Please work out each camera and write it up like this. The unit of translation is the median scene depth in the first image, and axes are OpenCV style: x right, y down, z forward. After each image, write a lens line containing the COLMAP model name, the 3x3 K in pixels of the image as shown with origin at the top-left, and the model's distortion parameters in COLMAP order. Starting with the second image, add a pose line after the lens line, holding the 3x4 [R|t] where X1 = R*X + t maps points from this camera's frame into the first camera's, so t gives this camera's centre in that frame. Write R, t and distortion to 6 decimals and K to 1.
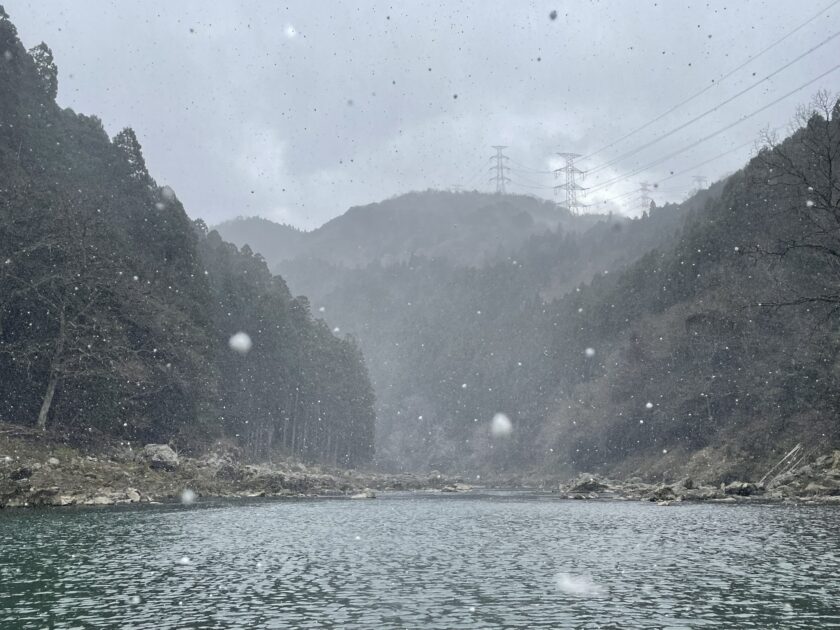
lens RADIAL K [[759.5, 0, 420.0], [0, 759.5, 315.0], [0, 0, 1]] dist [0.081442, -0.017910]
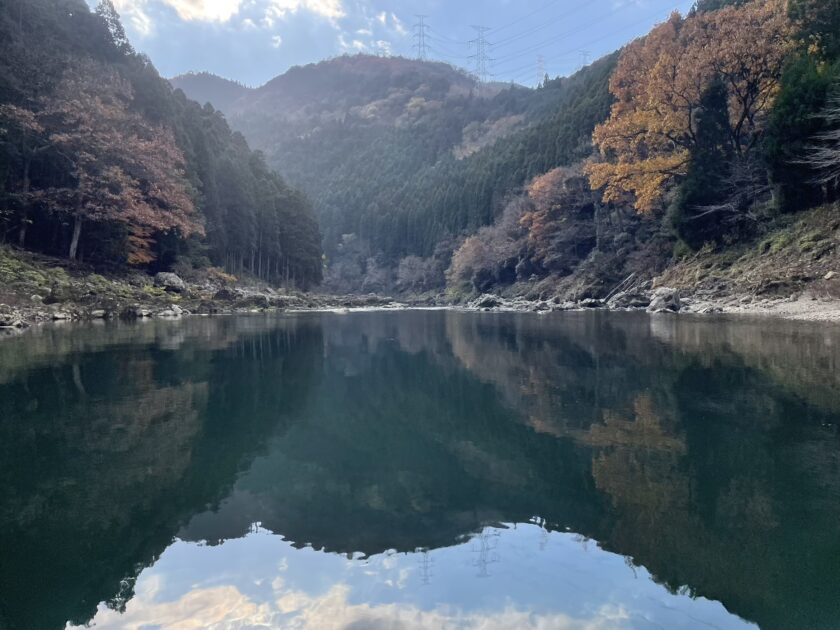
lens RADIAL K [[615.2, 0, 420.0], [0, 615.2, 315.0], [0, 0, 1]] dist [0.034701, 0.000367]
pose [[0.993981, -0.005801, 0.109402, -0.010764], [-0.020130, 0.971923, 0.234435, -0.006674], [-0.107691, -0.235226, 0.965956, -0.030886]]
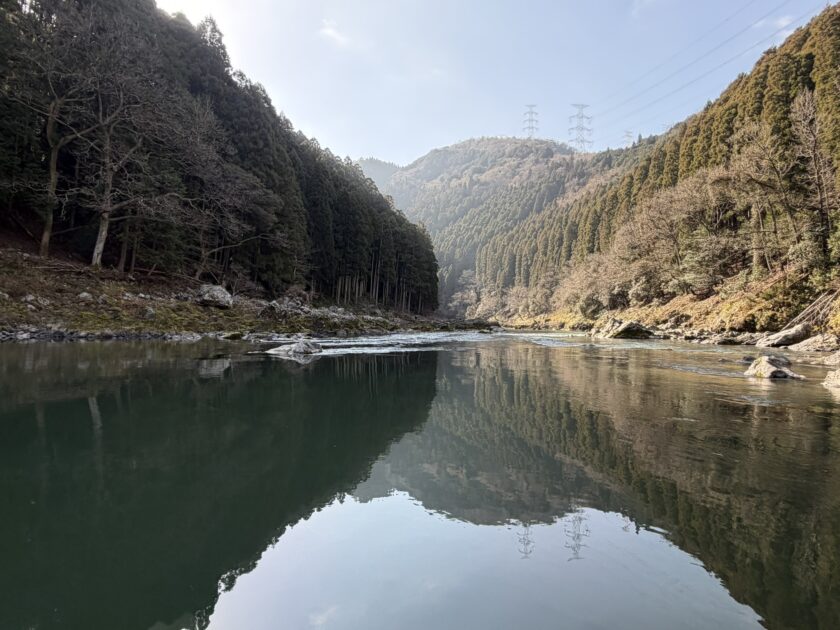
lens RADIAL K [[449.3, 0, 420.0], [0, 449.3, 315.0], [0, 0, 1]] dist [-0.003668, -0.000304]
pose [[0.992271, 0.016933, -0.122928, 0.010365], [0.007309, 0.980949, 0.194127, 0.030998], [0.123874, -0.193525, 0.973244, 0.143435]]
